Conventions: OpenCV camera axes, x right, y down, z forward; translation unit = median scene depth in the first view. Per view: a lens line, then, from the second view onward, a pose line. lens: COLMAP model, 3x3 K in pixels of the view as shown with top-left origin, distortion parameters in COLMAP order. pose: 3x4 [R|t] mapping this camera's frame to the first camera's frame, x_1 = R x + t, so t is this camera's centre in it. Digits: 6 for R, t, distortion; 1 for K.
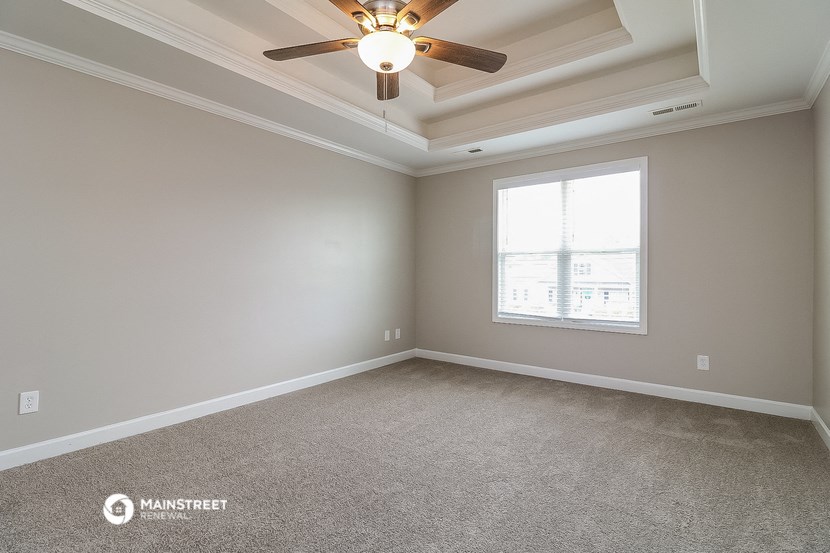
lens RADIAL K [[401.2, 0, 416.0], [0, 401.2, 270.9], [0, 0, 1]] dist [-0.001369, -0.000429]
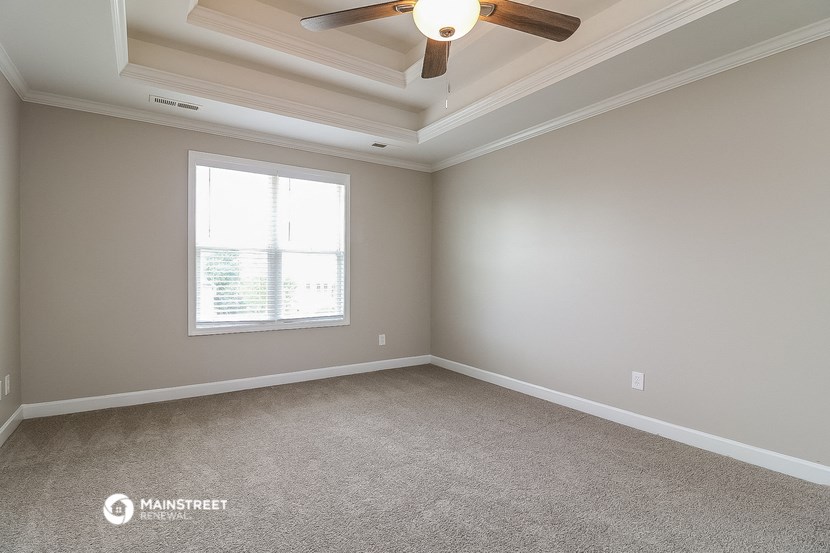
lens RADIAL K [[406.9, 0, 415.0], [0, 406.9, 276.5], [0, 0, 1]] dist [0.000374, -0.000341]
pose [[0.329105, -0.003948, 0.944285, -0.443047], [-0.008979, 0.999933, 0.007310, 0.004230], [-0.944251, -0.010884, 0.329048, 0.370554]]
